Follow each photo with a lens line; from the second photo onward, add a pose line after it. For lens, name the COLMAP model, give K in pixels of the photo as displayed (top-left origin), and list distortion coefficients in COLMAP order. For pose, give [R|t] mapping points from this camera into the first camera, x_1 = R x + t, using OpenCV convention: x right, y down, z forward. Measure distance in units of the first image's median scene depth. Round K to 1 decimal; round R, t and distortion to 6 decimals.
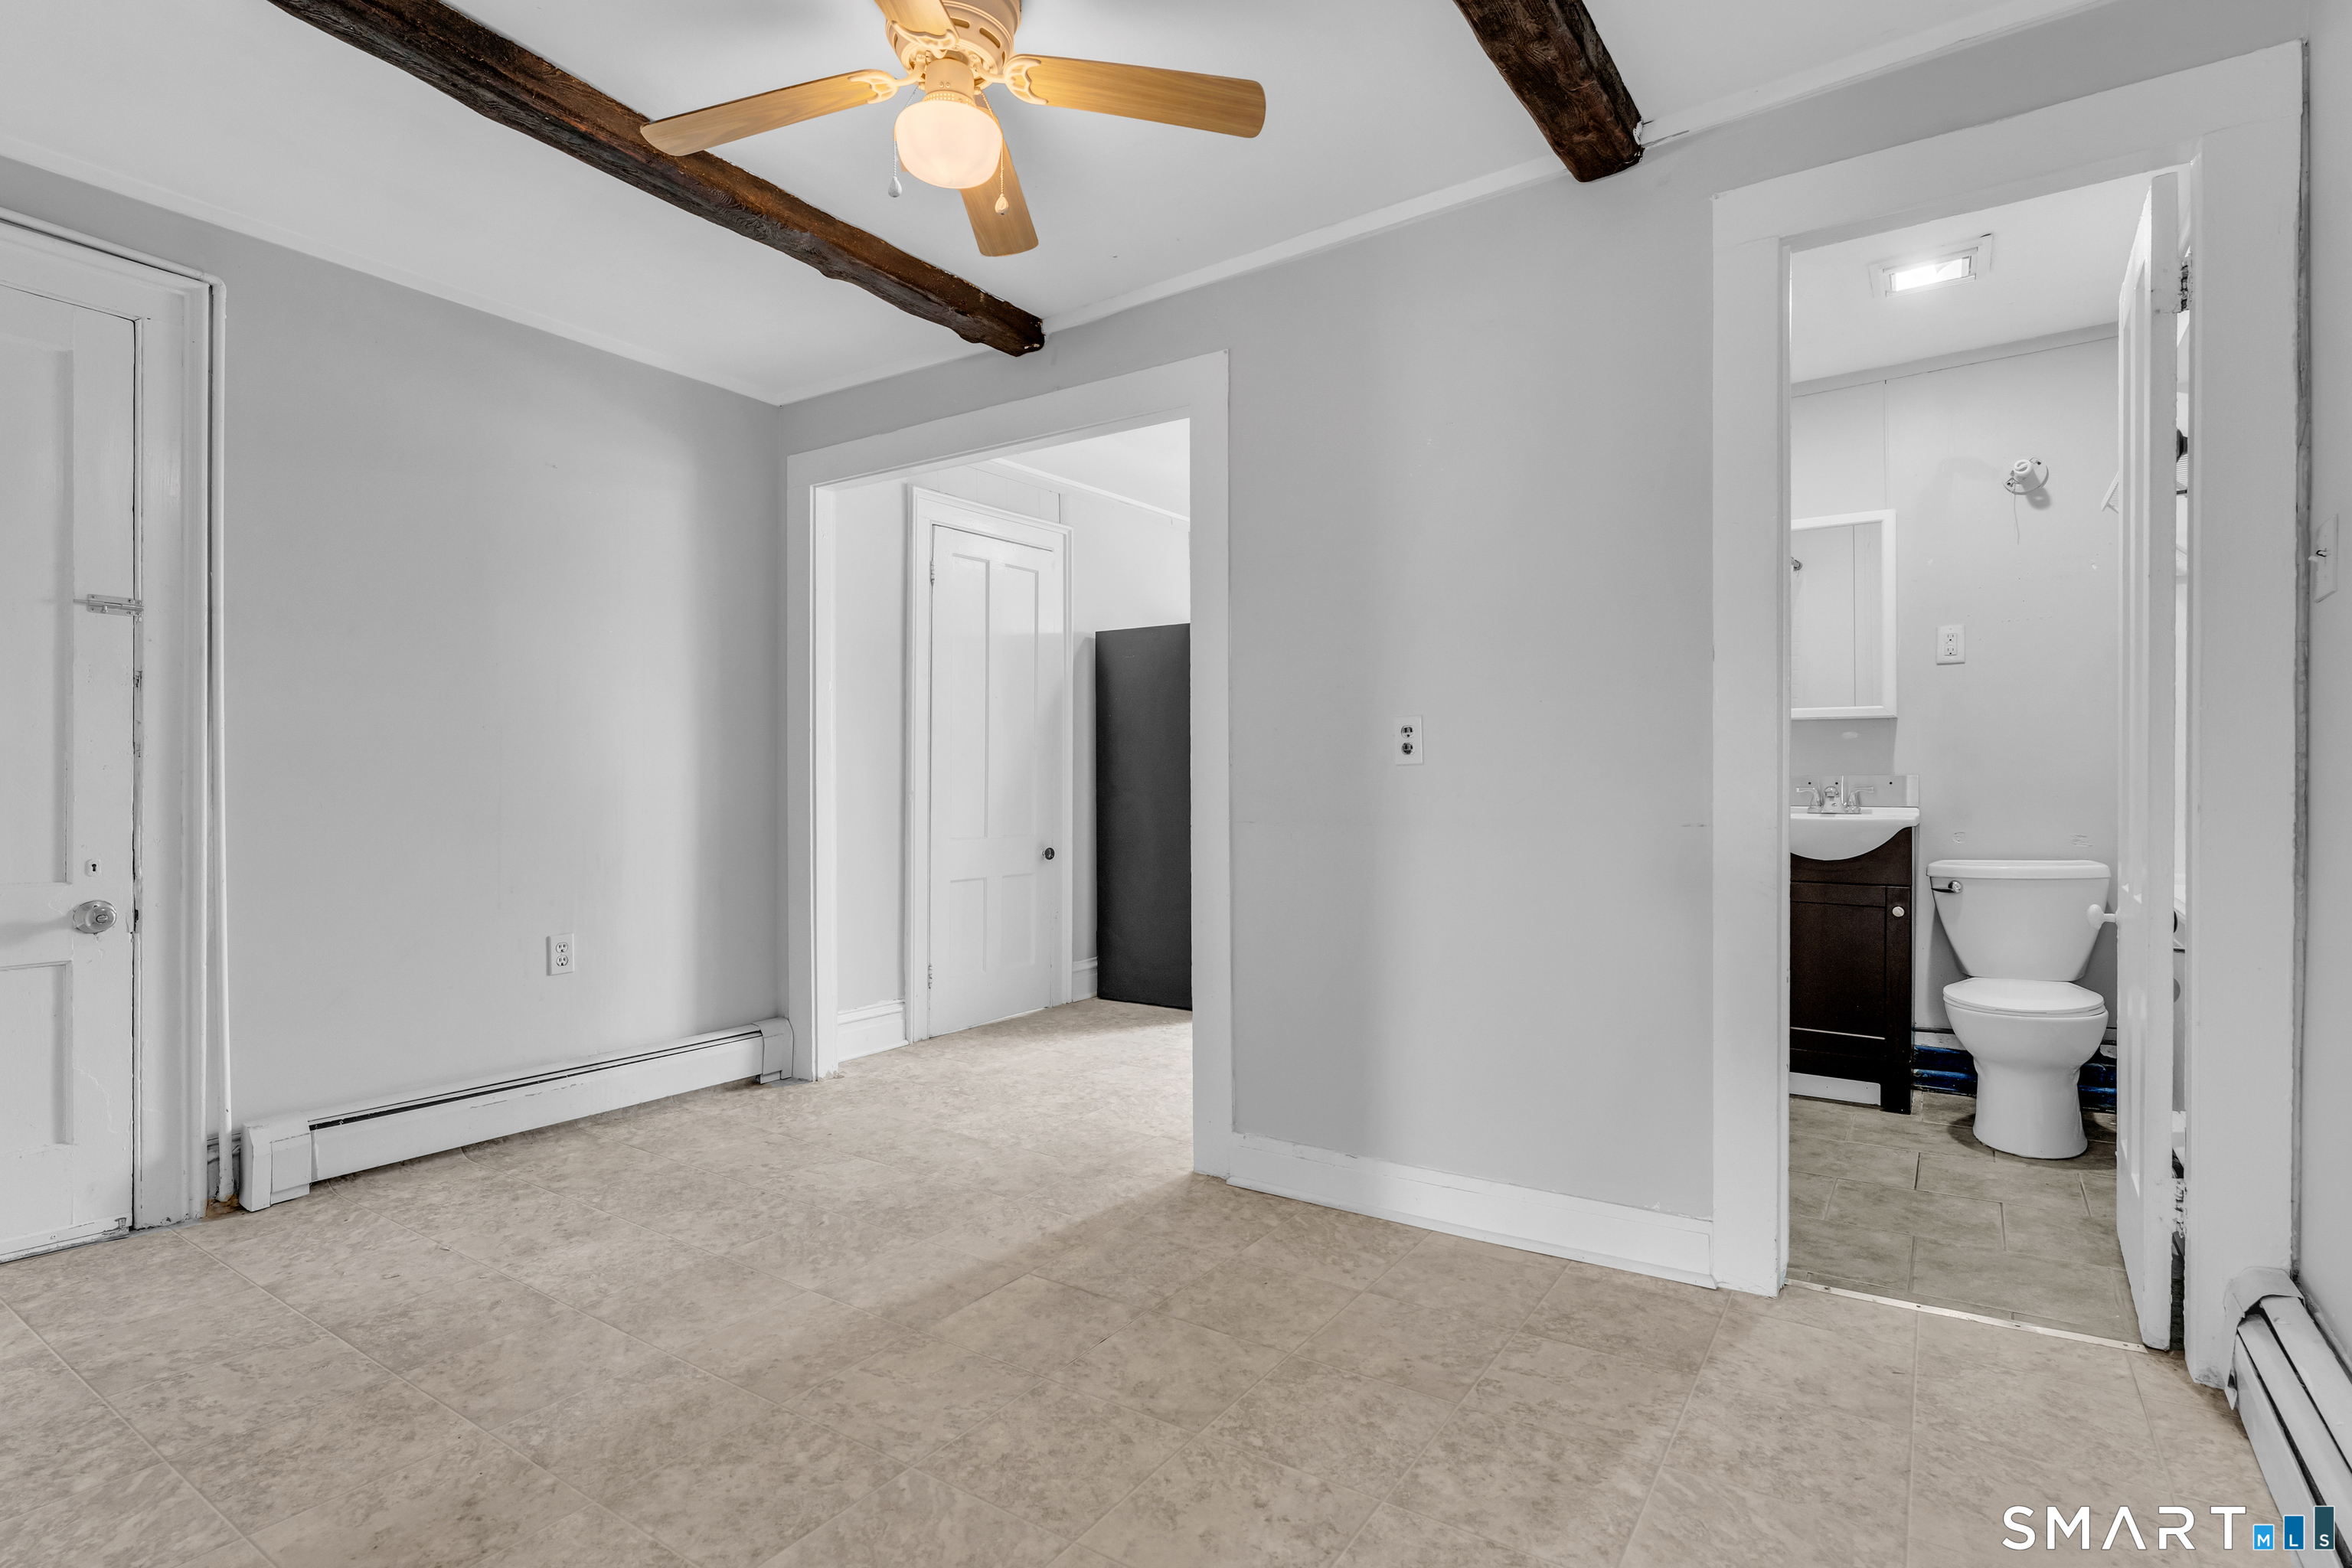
lens RADIAL K [[1160.8, 0, 1176.0], [0, 1160.8, 784.0], [0, 0, 1]] dist [-0.004035, -0.000436]
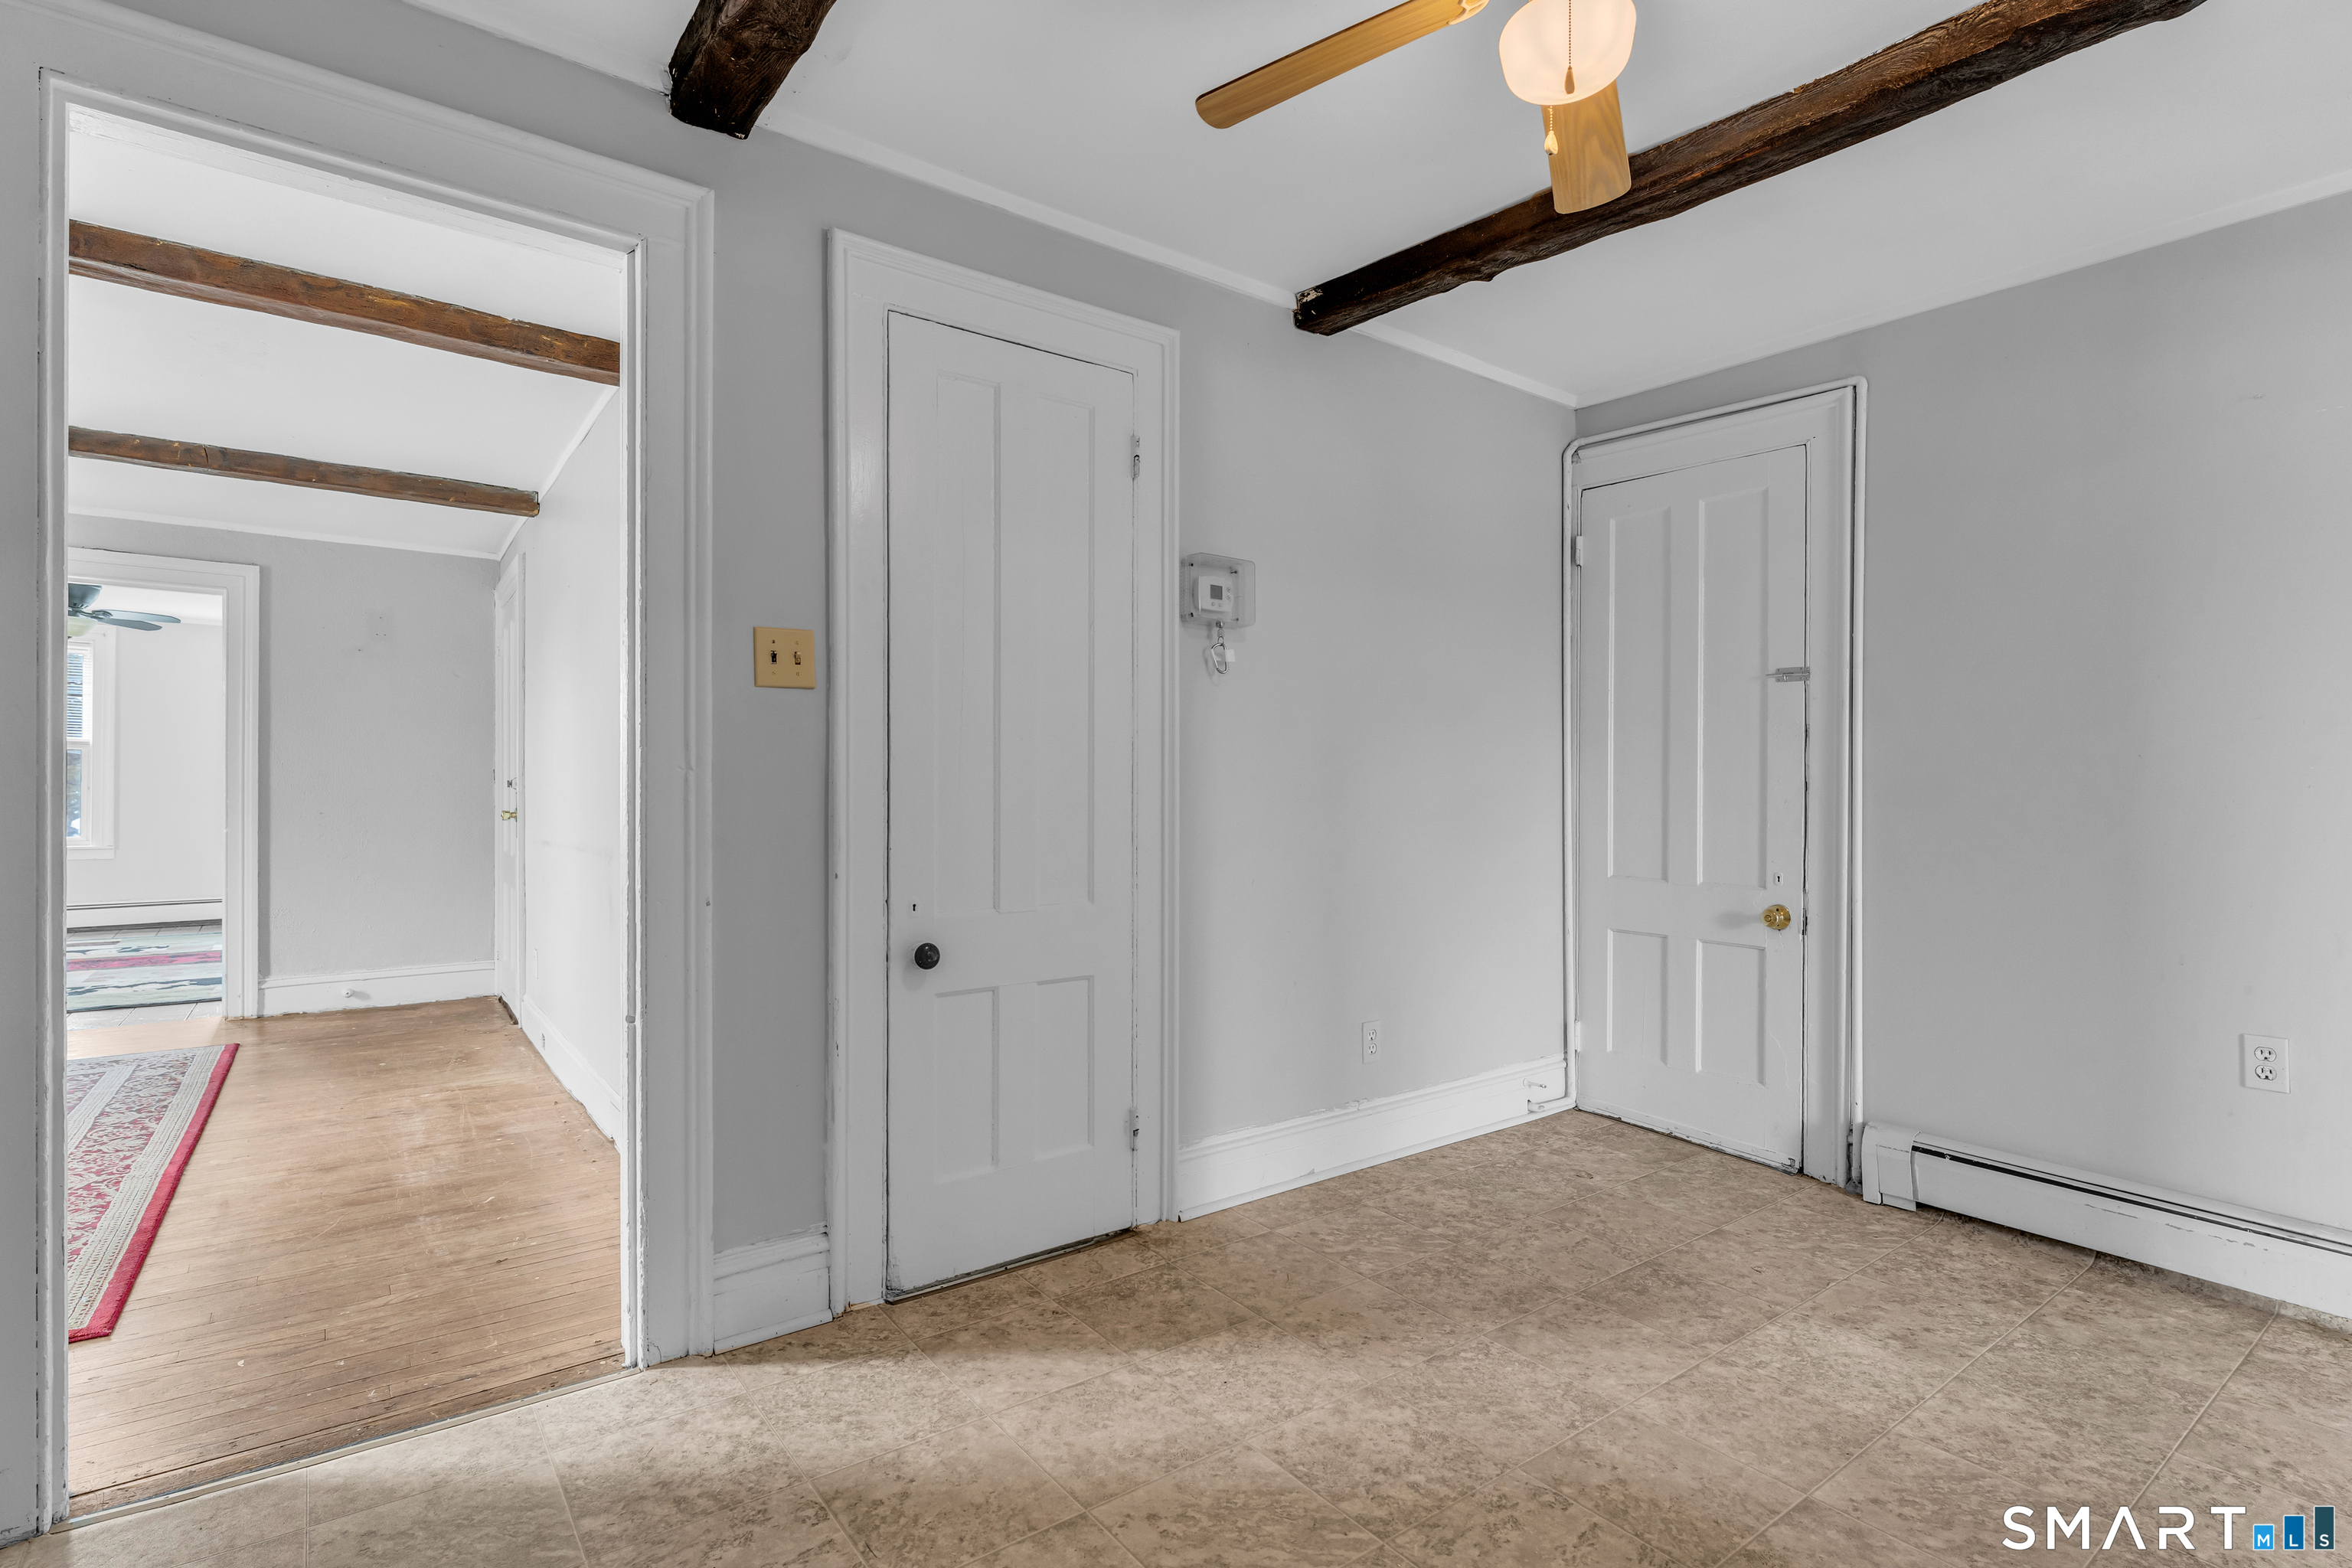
lens RADIAL K [[1160.8, 0, 1176.0], [0, 1160.8, 784.0], [0, 0, 1]] dist [-0.004035, -0.000436]
pose [[-0.347110, -0.001337, -0.937823, 0.509309], [-0.010694, 0.999940, 0.002533, -0.029850], [0.937763, 0.010908, -0.347103, 0.804584]]
